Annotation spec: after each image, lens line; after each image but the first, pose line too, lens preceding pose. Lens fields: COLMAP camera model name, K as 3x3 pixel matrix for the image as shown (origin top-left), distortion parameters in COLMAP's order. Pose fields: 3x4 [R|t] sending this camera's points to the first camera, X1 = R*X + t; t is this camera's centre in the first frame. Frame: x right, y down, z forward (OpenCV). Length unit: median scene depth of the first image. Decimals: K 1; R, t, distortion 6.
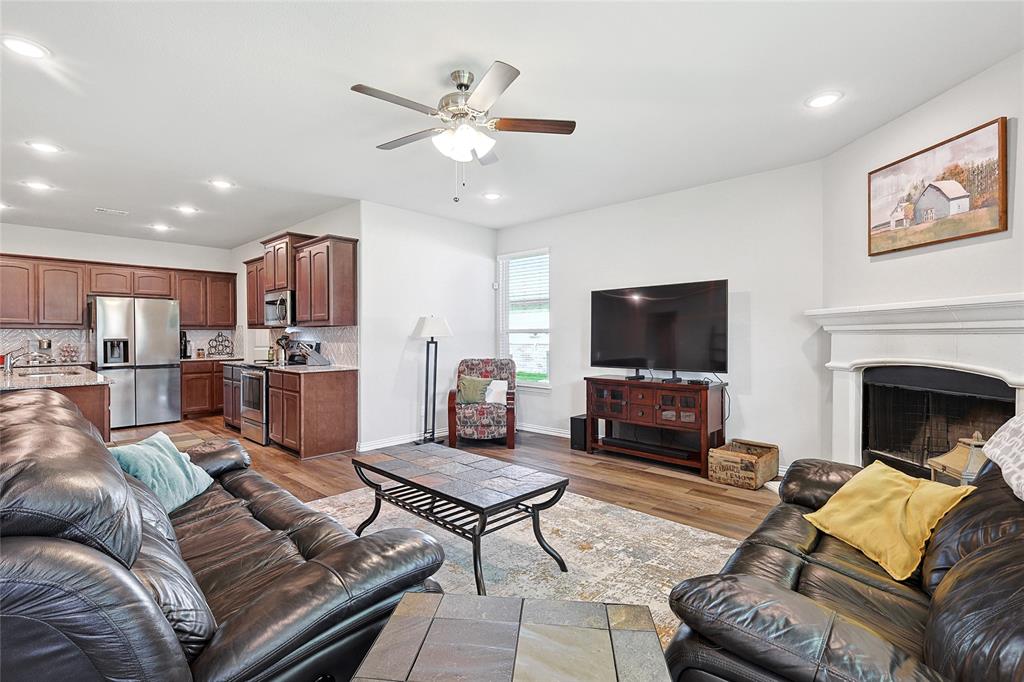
lens RADIAL K [[472.0, 0, 512.0], [0, 472.0, 335.8], [0, 0, 1]] dist [0.001834, 0.000275]
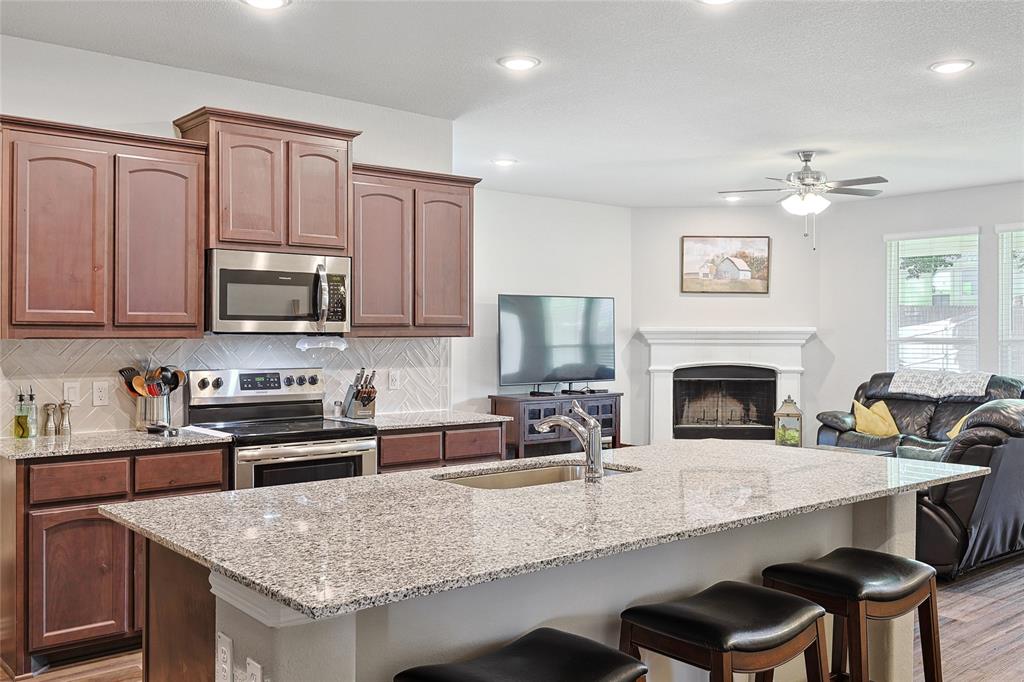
lens RADIAL K [[921.8, 0, 513.2], [0, 921.8, 323.6], [0, 0, 1]] dist [0.001361, -0.003000]
pose [[0.119127, 0.012926, 0.992795, -1.430645], [-0.002428, 0.999916, -0.012727, -0.023082], [-0.992876, -0.000895, 0.119148, 0.789197]]
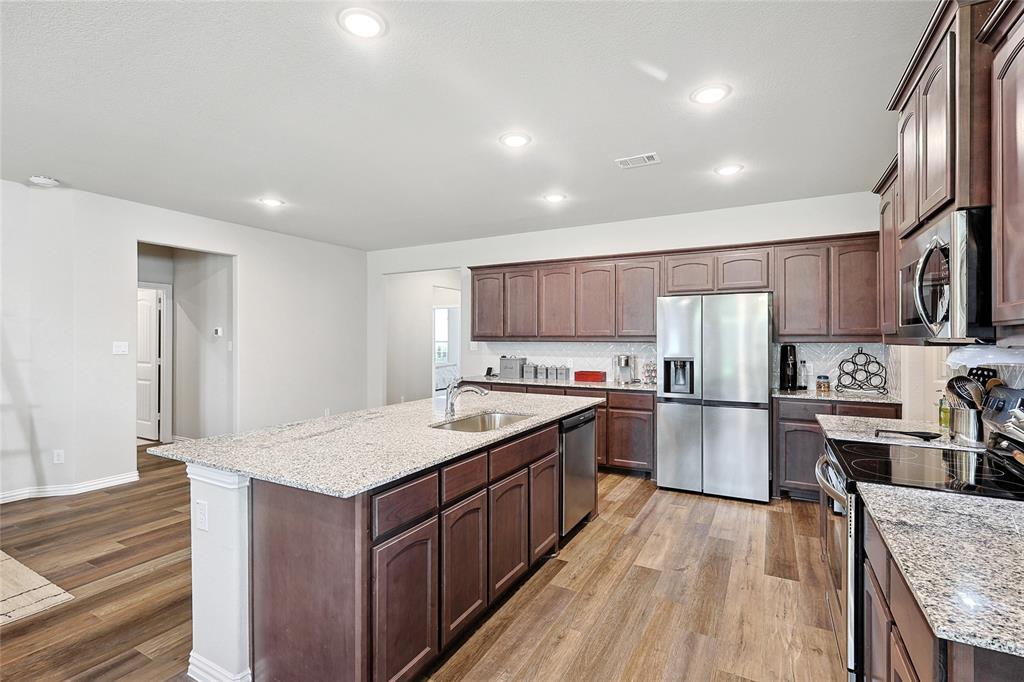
lens RADIAL K [[473.4, 0, 512.0], [0, 473.4, 341.0], [0, 0, 1]] dist [0.001655, 0.000200]
pose [[0.245978, 0.005615, -0.969259, -0.295012], [-0.000231, 0.999984, 0.005734, -0.025944], [0.969275, -0.001187, 0.245975, 0.739682]]
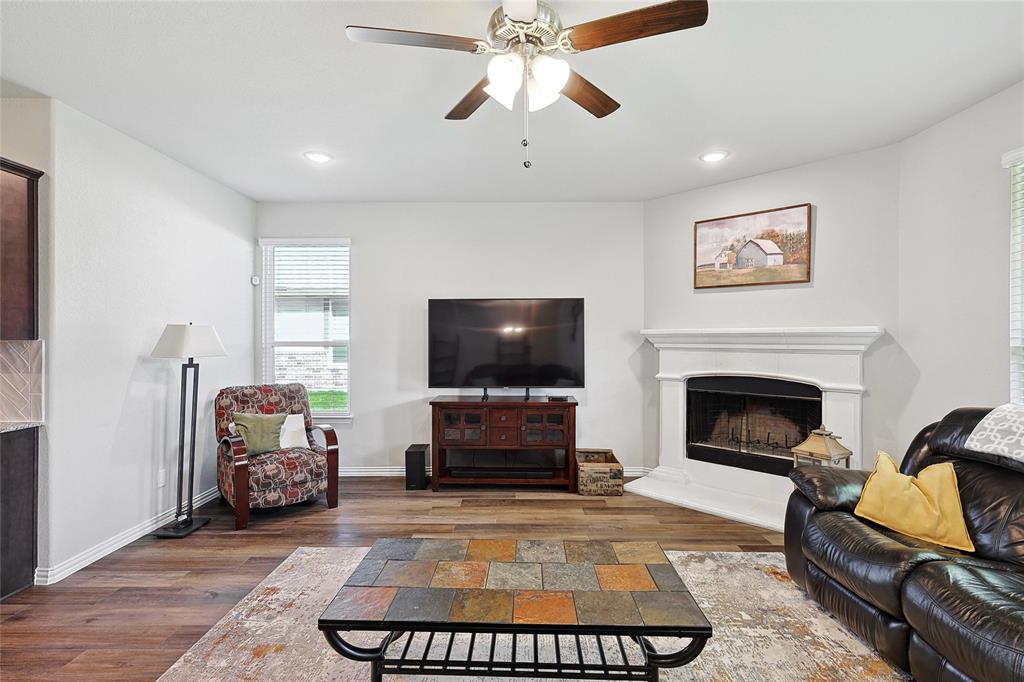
lens RADIAL K [[472.0, 0, 512.0], [0, 472.0, 335.8], [0, 0, 1]] dist [0.001834, 0.000275]
pose [[0.735632, 0.005537, 0.677359, -0.298823], [-0.001264, 0.999976, -0.006802, -0.023108], [-0.677380, 0.004148, 0.735621, 0.274000]]
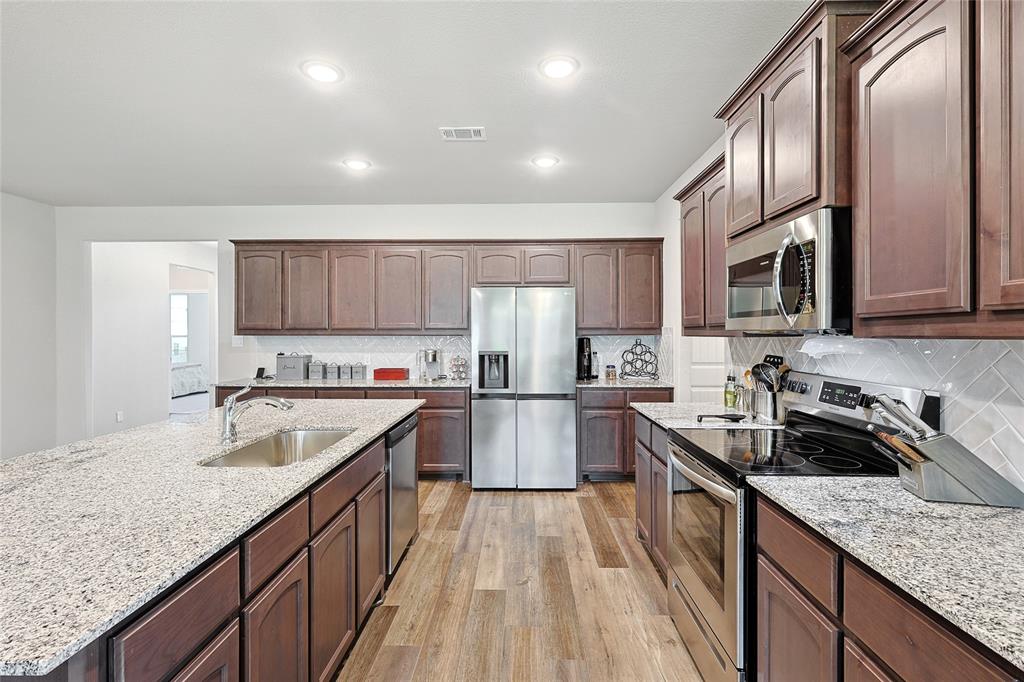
lens RADIAL K [[472.0, 0, 512.0], [0, 472.0, 335.8], [0, 0, 1]] dist [0.001834, 0.000275]
pose [[0.664584, 0.005198, -0.747195, -0.413526], [0.000101, 0.999975, 0.007046, -0.023956], [0.747213, -0.004758, 0.664567, 0.722431]]
